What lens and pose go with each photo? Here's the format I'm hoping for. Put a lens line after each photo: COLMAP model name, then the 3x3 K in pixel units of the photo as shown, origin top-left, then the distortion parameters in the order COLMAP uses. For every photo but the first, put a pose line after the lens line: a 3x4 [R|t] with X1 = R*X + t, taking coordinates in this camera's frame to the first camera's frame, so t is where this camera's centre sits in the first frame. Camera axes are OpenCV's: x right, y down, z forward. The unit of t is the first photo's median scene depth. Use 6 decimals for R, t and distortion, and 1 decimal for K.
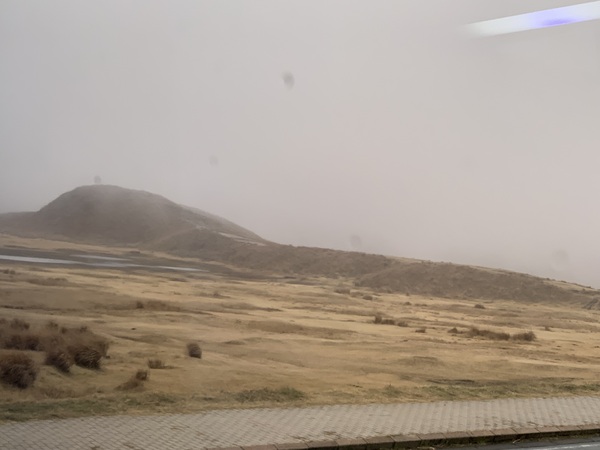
lens RADIAL K [[1058.3, 0, 299.9], [0, 1058.3, 224.6], [0, 0, 1]] dist [0.134859, 0.000000]
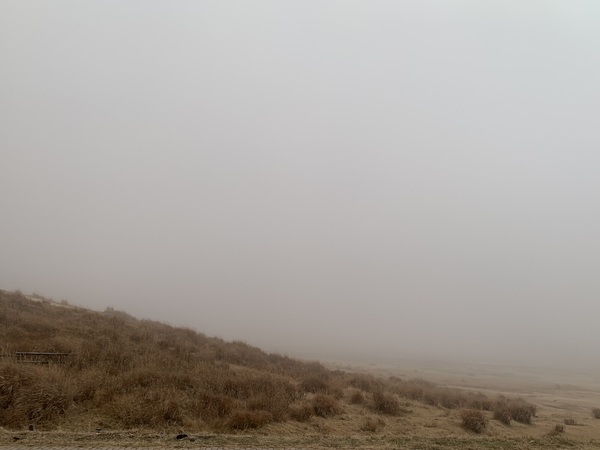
lens RADIAL K [[521.6, 0, 300.9], [0, 521.6, 224.8], [0, 0, 1]] dist [0.010923, 0.004214]
pose [[0.827551, -0.171884, -0.534430, -0.004499], [0.043470, 0.968737, -0.244253, 0.021740], [0.559705, 0.178900, 0.809151, 0.115184]]
